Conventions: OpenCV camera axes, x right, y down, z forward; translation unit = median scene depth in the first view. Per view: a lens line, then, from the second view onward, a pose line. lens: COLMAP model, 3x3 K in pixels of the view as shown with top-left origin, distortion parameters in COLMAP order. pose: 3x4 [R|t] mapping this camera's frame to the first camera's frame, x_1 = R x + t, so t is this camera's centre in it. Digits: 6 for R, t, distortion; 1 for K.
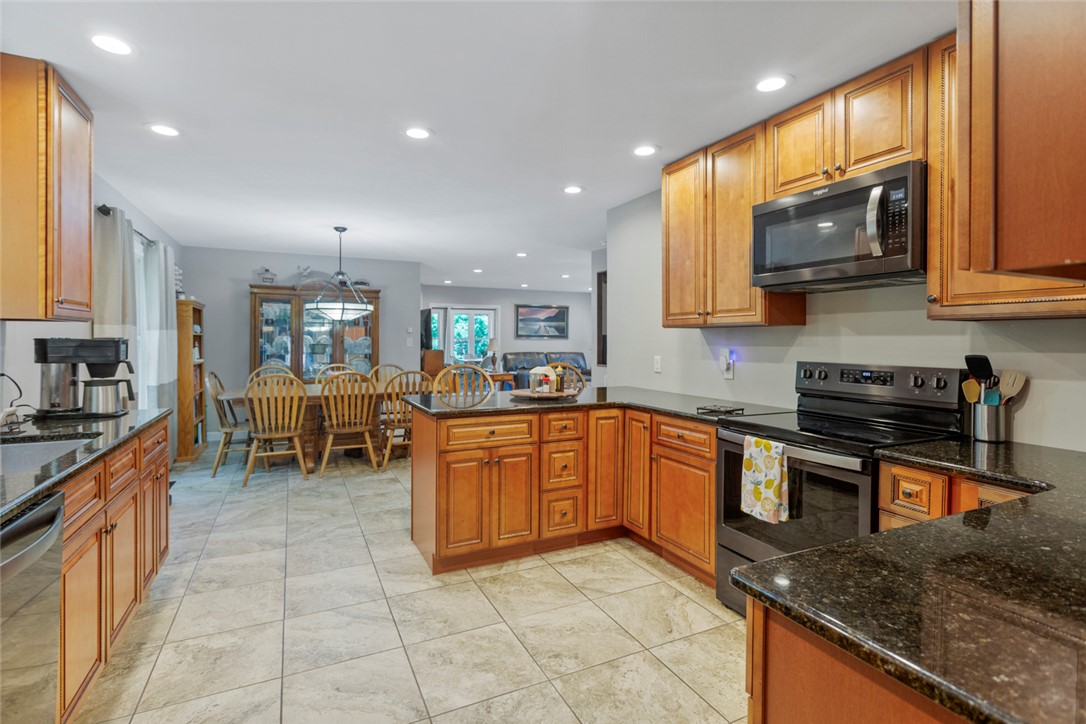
lens RADIAL K [[519.2, 0, 536.8], [0, 519.2, 342.4], [0, 0, 1]] dist [0.004153, -0.001193]
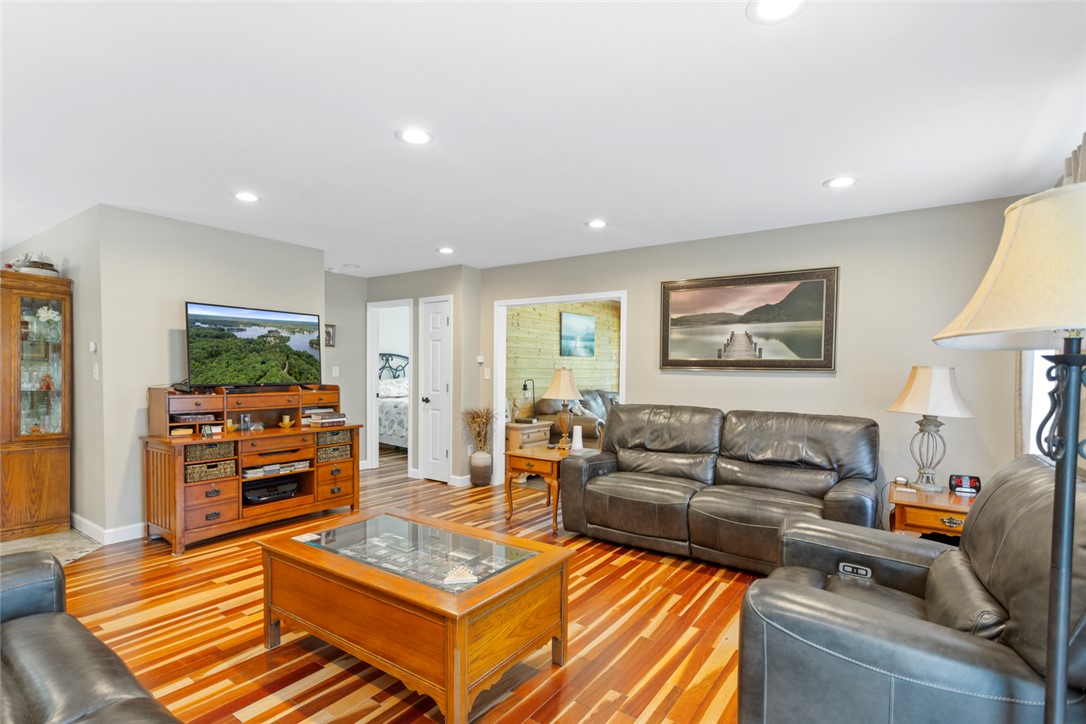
lens RADIAL K [[519.2, 0, 534.2], [0, 519.2, 385.2], [0, 0, 1]] dist [0.004153, -0.001193]
pose [[0.489119, 0.030510, -0.871683, 0.494053], [-0.017709, 0.999529, 0.025048, -0.007209], [0.872037, 0.003185, 0.489429, 1.389484]]
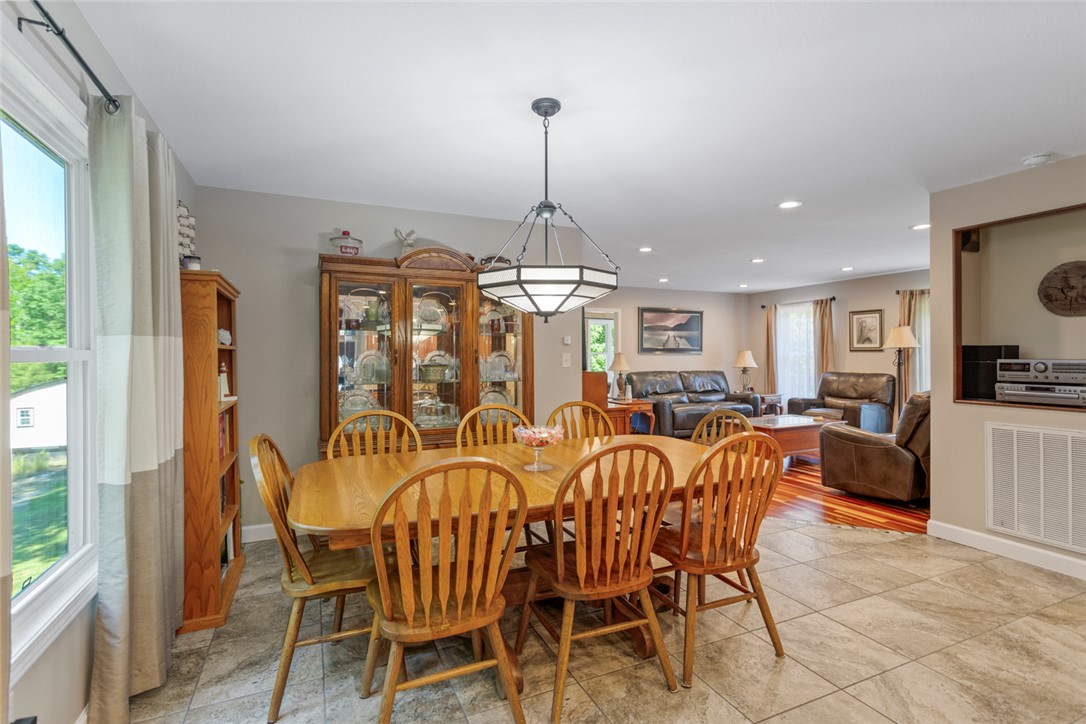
lens RADIAL K [[519.2, 0, 541.9], [0, 519.2, 354.7], [0, 0, 1]] dist [0.004153, -0.001193]
pose [[0.999793, -0.005907, -0.019476, -0.320834], [0.005810, 0.999971, -0.005013, -0.004248], [0.019505, 0.004899, 0.999798, 0.479049]]
